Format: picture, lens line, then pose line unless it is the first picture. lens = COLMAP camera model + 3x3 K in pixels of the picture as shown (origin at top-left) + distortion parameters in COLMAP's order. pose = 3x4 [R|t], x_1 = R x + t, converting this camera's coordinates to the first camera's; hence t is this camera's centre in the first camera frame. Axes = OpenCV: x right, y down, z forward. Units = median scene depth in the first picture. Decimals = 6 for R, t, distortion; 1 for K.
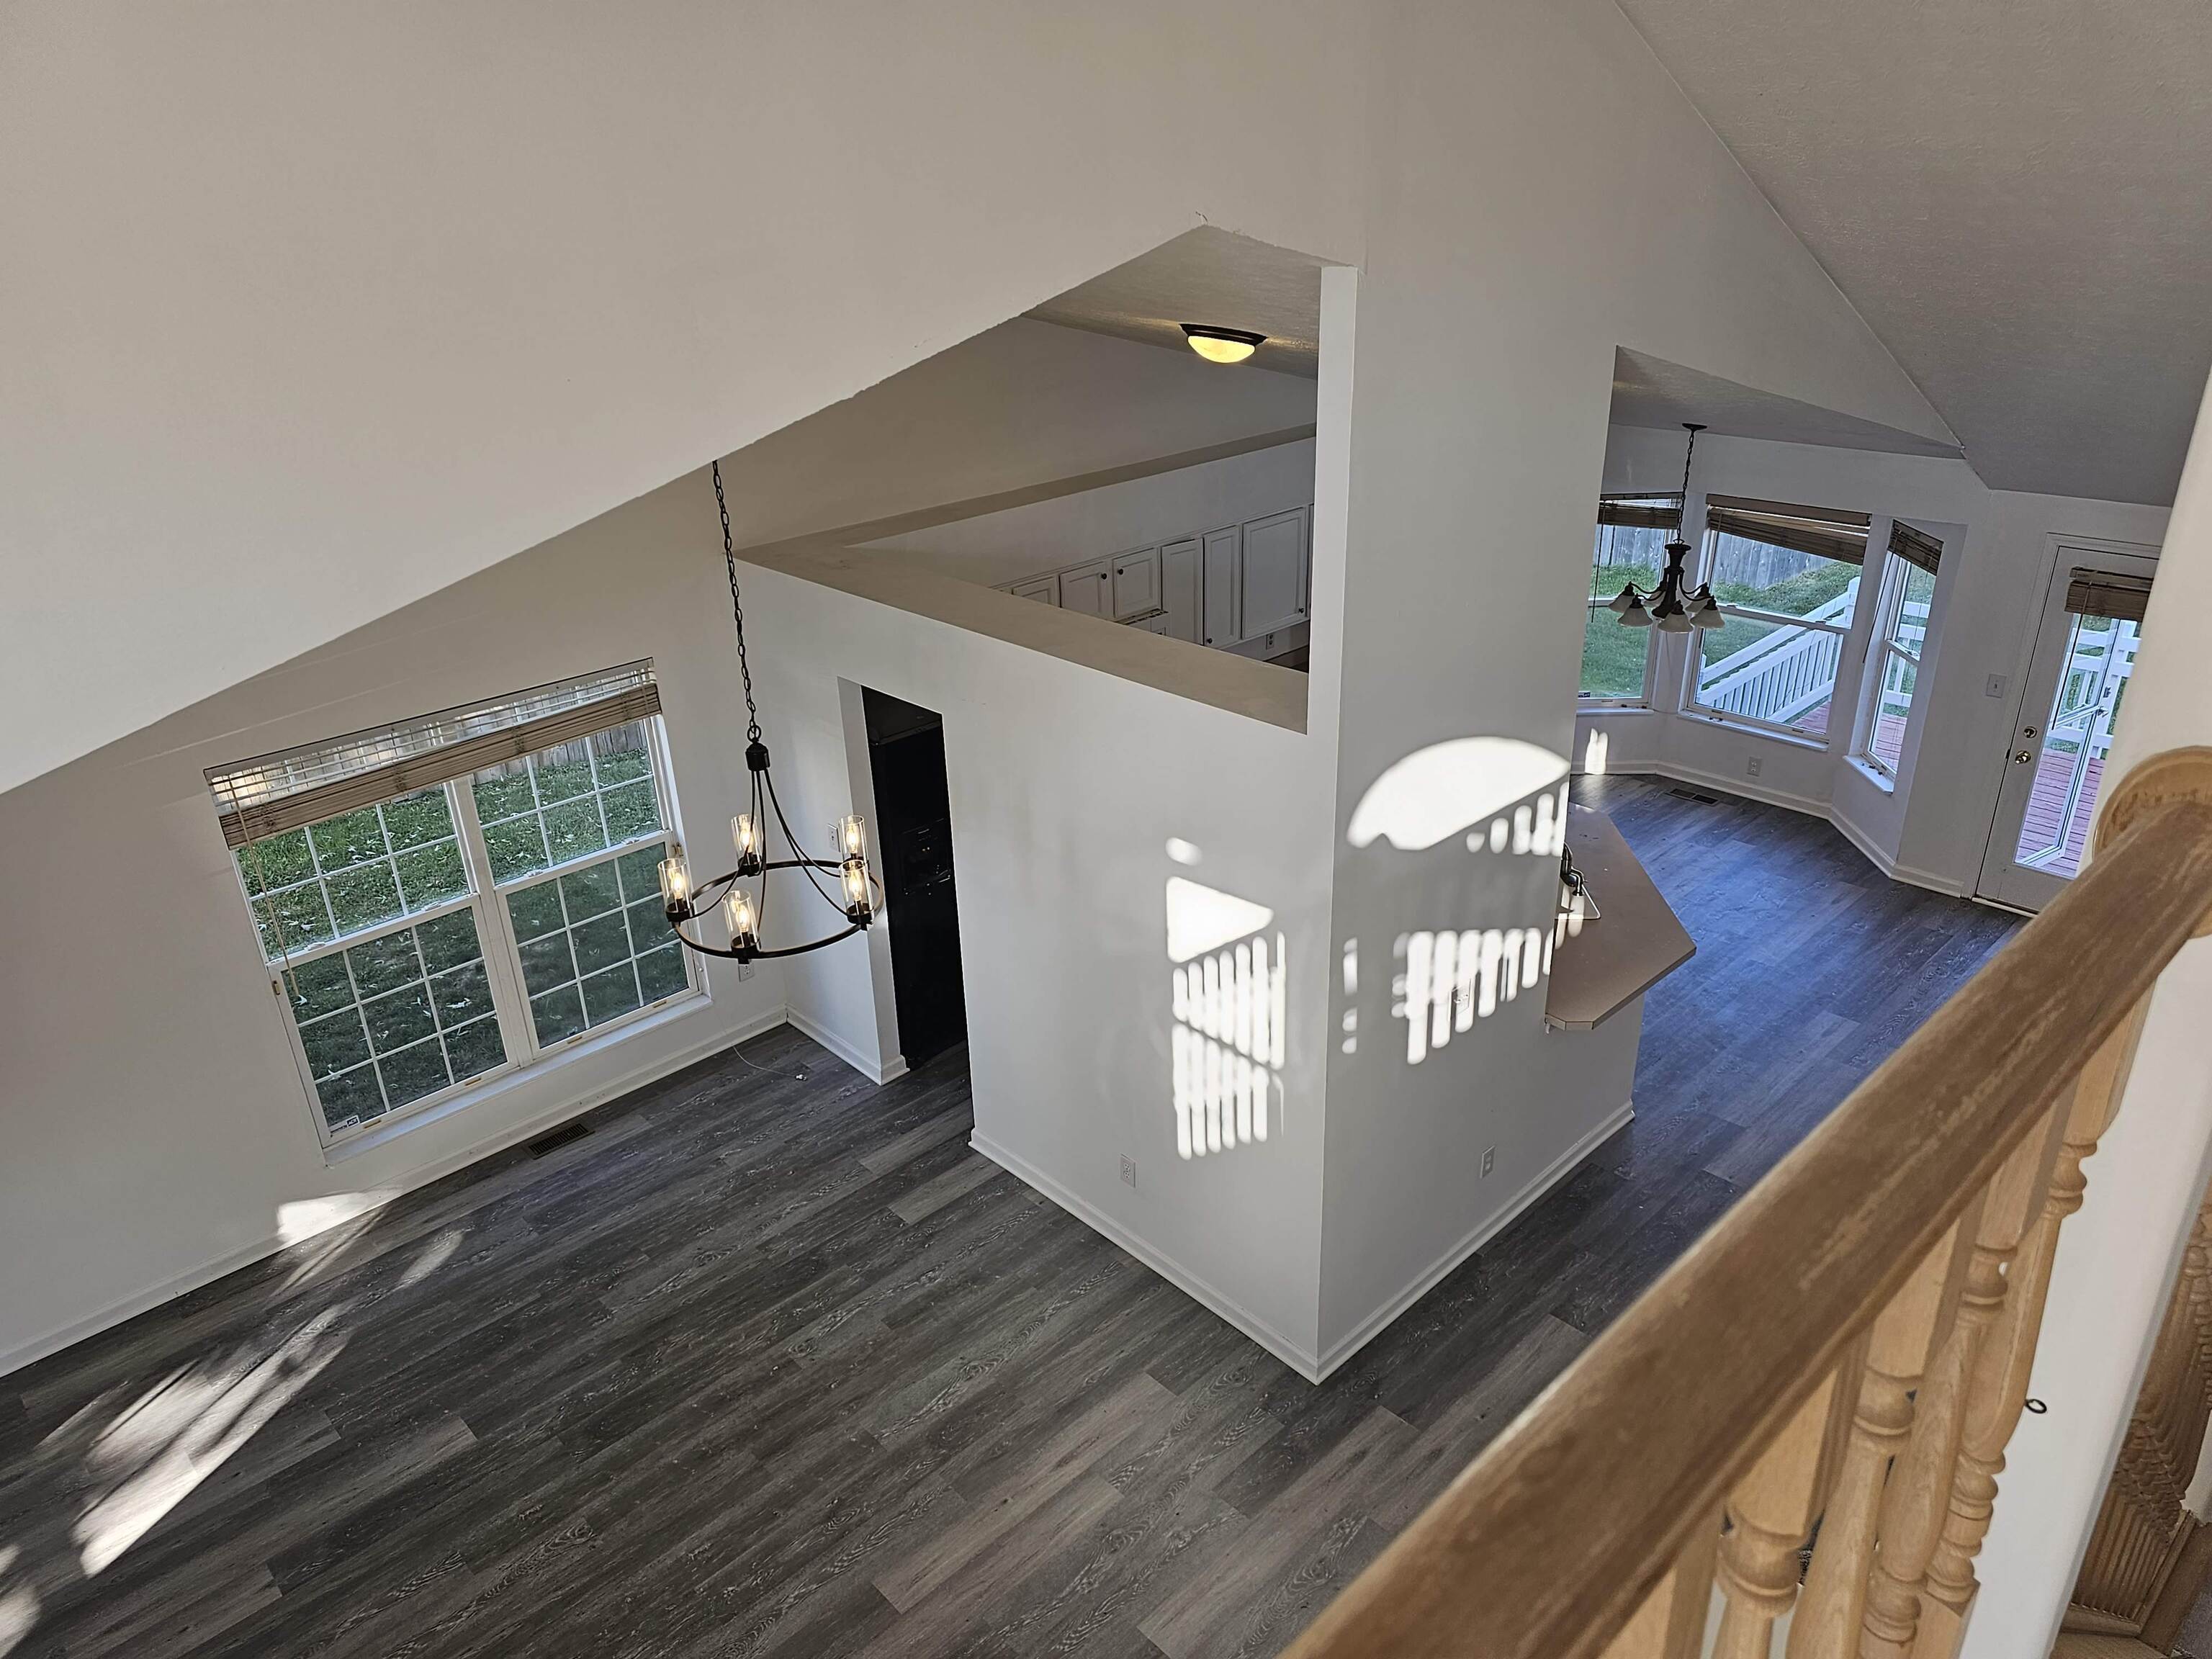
lens RADIAL K [[1456.1, 0, 1112.2], [0, 1456.1, 816.1], [0, 0, 1]] dist [0.057542, -0.051028]
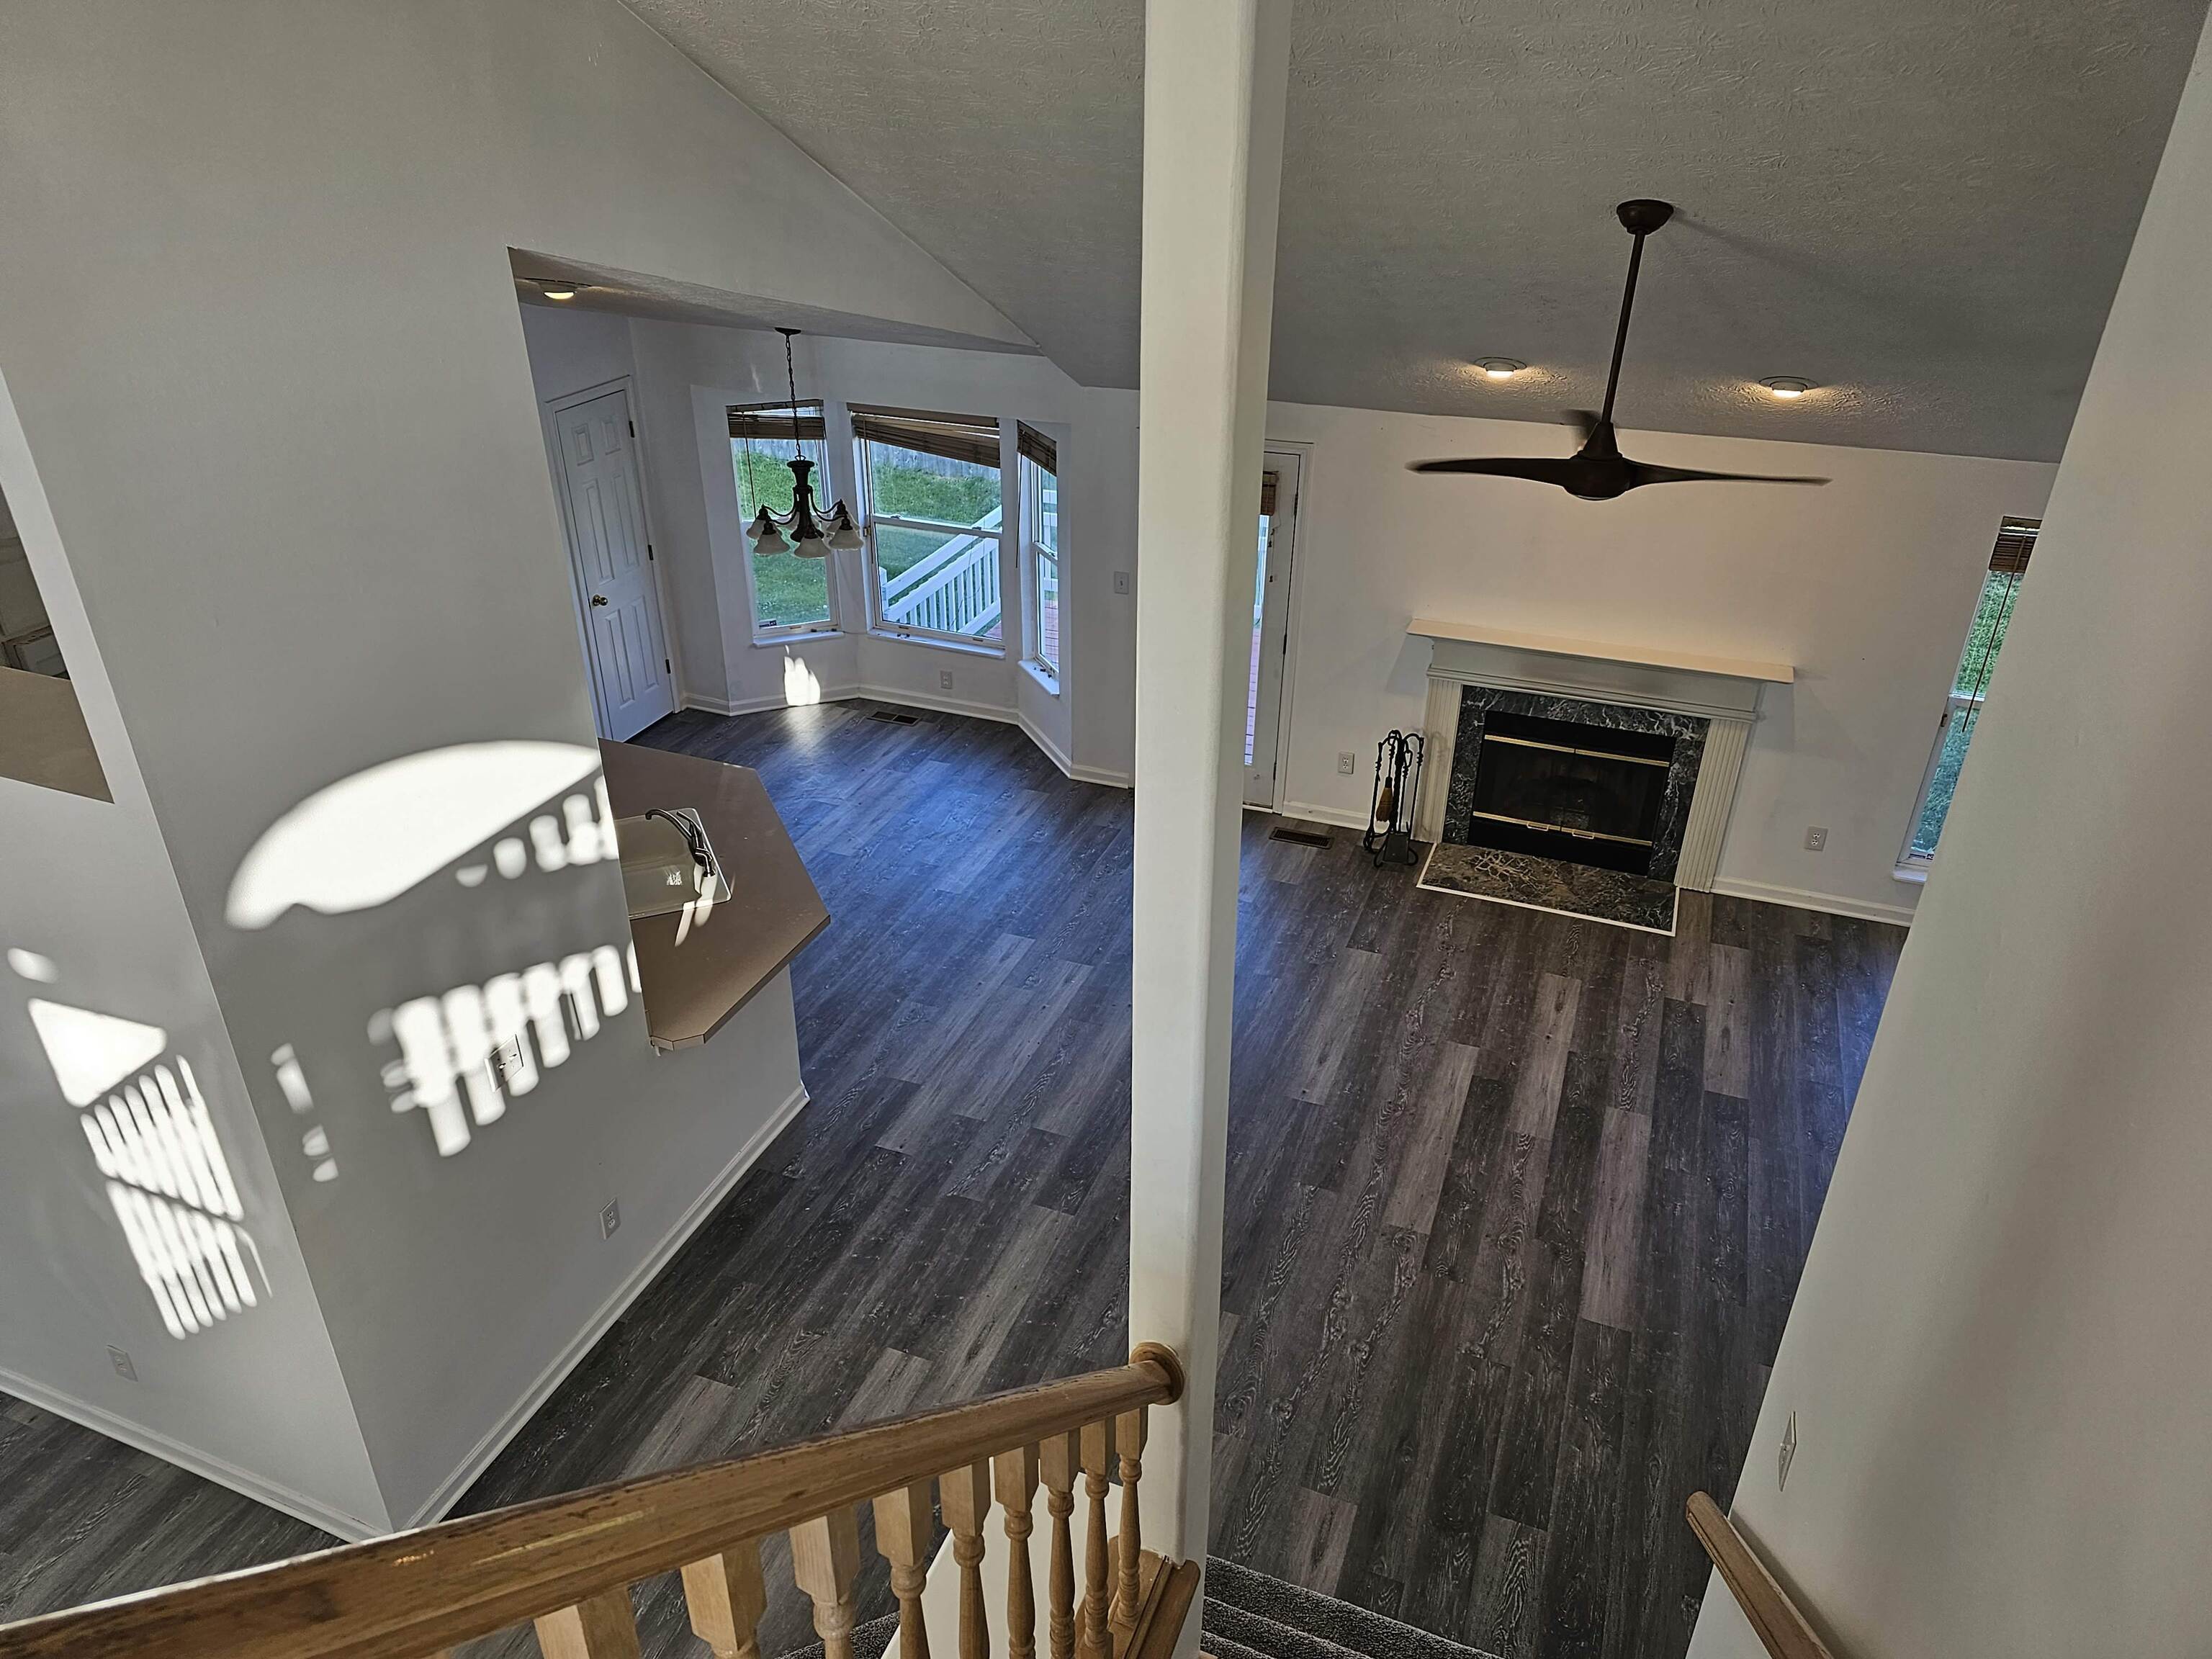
lens RADIAL K [[1456.1, 0, 1112.2], [0, 1456.1, 816.1], [0, 0, 1]] dist [0.057542, -0.051028]
pose [[0.901903, -0.169339, 0.397360, 0.198006], [0.141672, 0.985029, 0.098223, -0.035012], [-0.408044, -0.032293, 0.912391, 0.093574]]
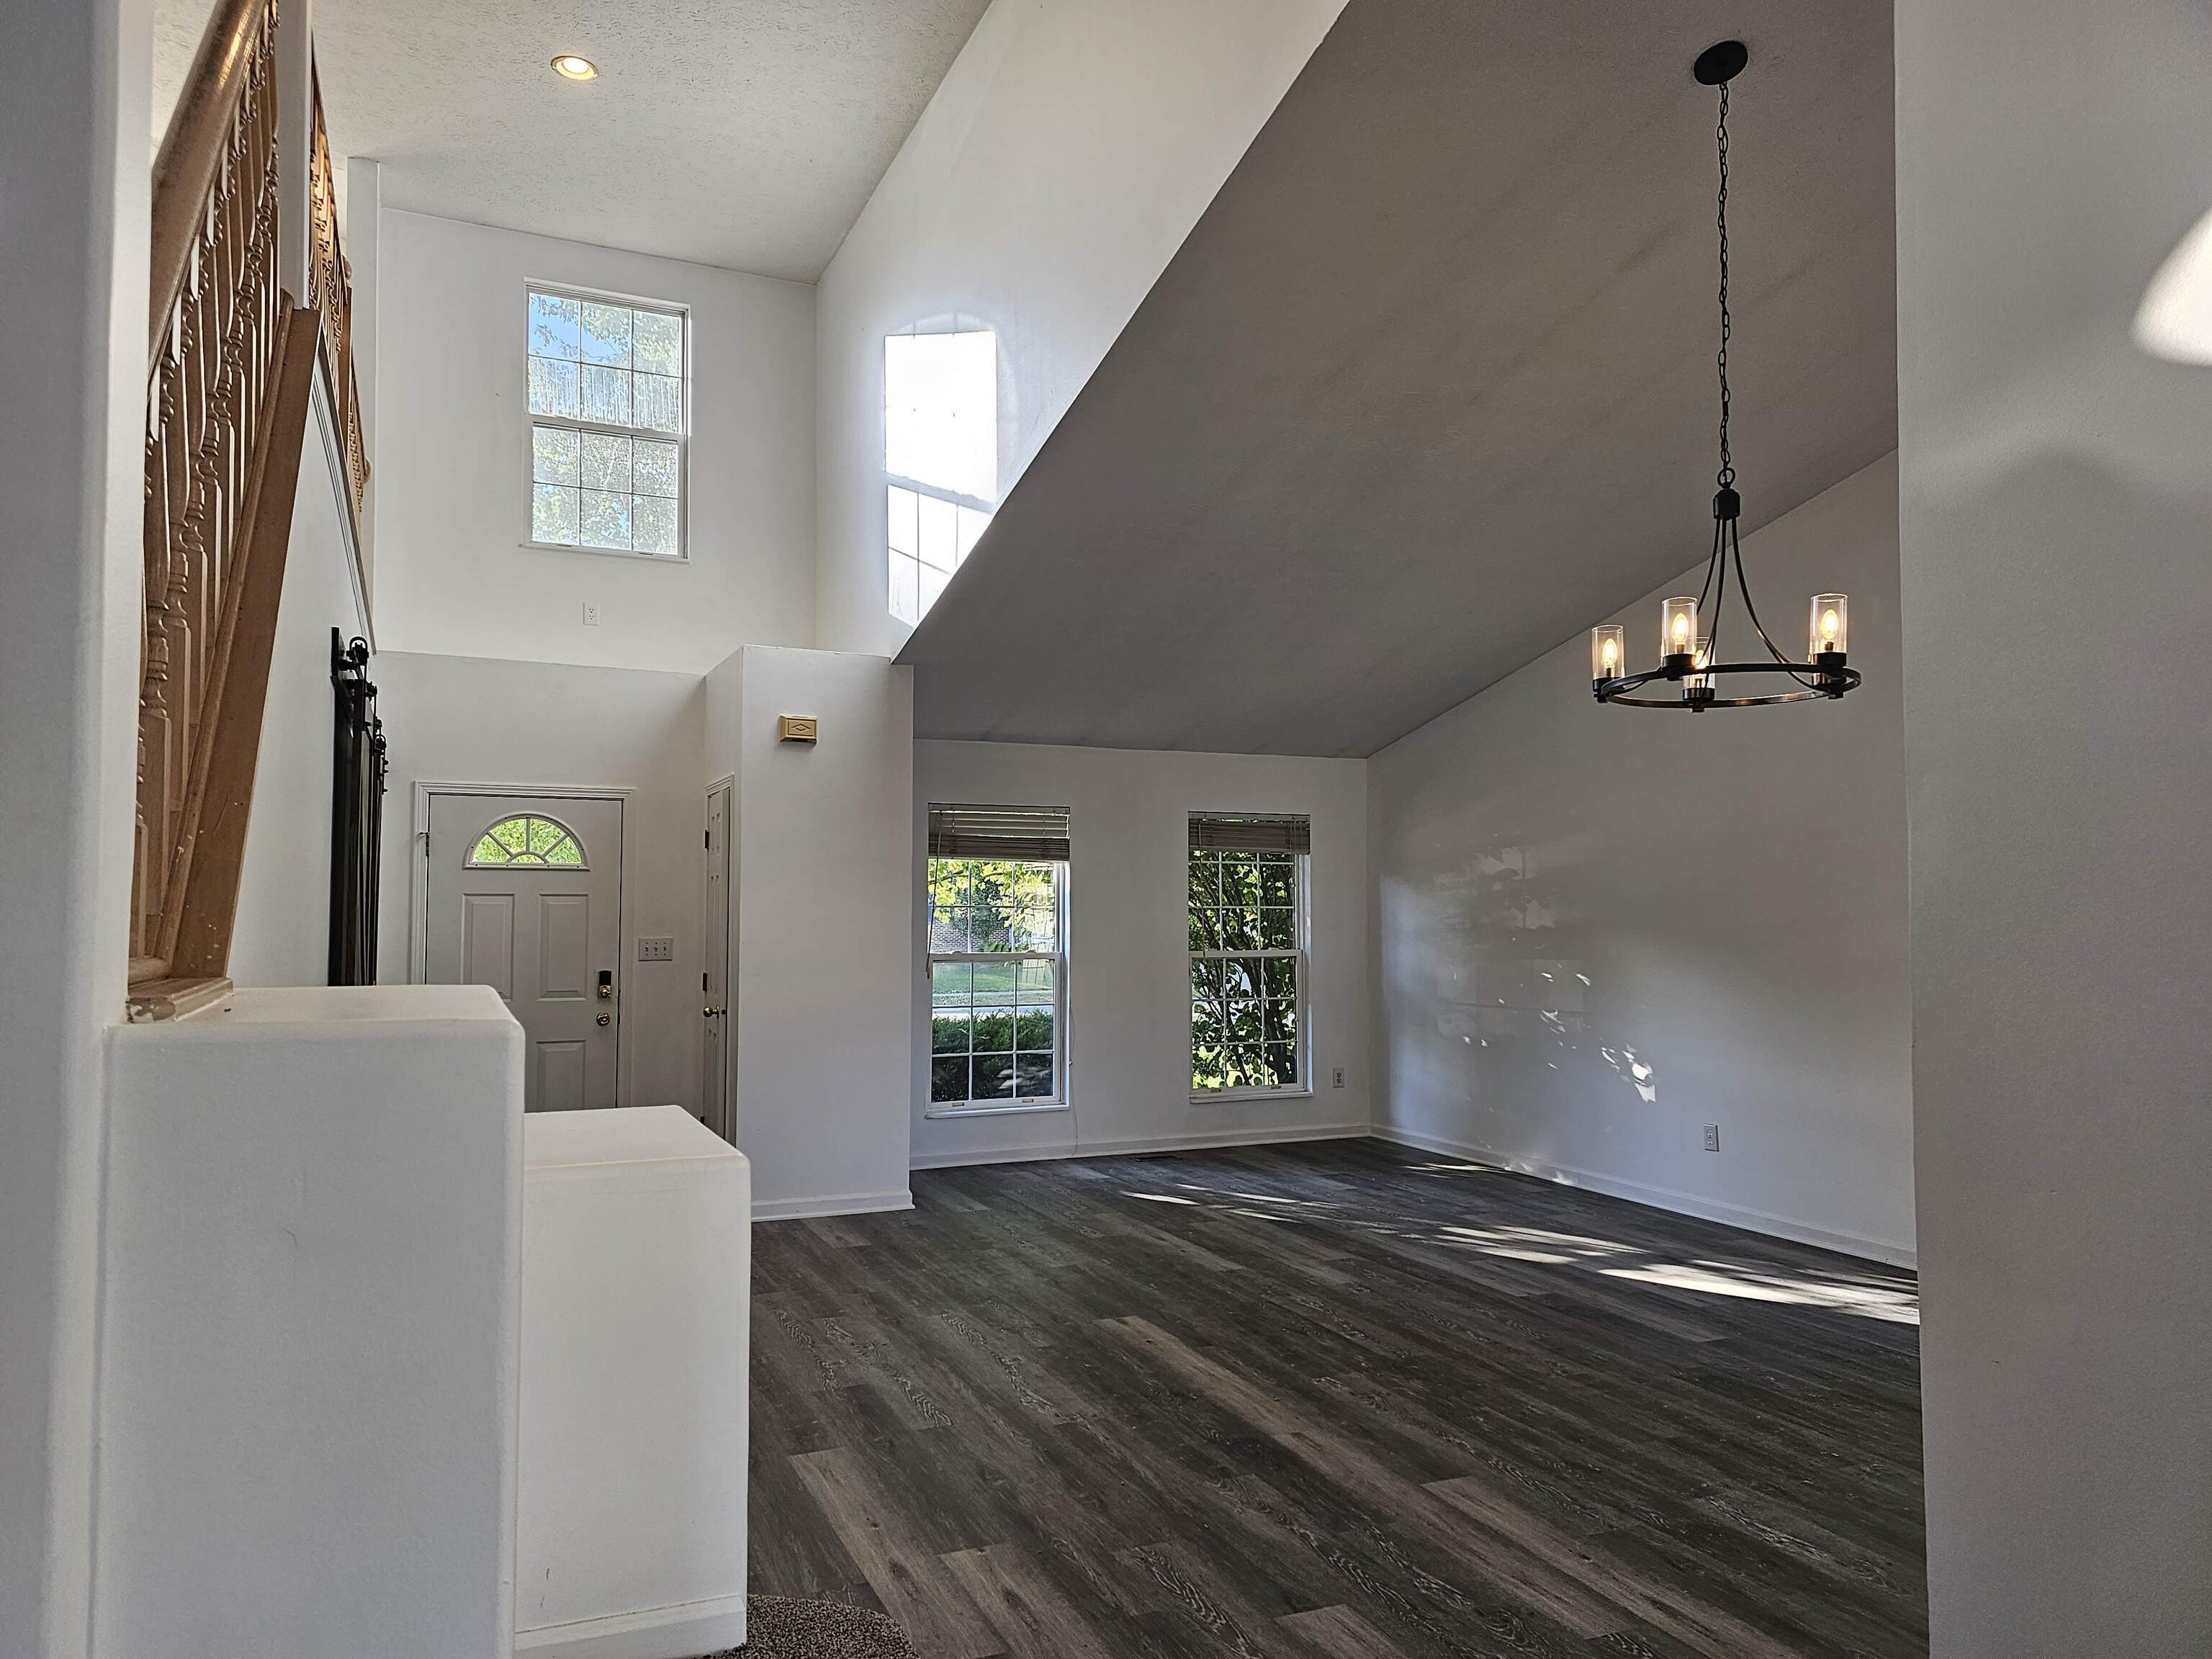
lens RADIAL K [[1456.1, 0, 1112.2], [0, 1456.1, 816.1], [0, 0, 1]] dist [0.057542, -0.051028]
pose [[-0.302501, -0.011226, -0.953083, 0.480689], [-0.377259, 0.919682, 0.108906, 0.118026], [0.875311, 0.392503, -0.282440, 0.643145]]
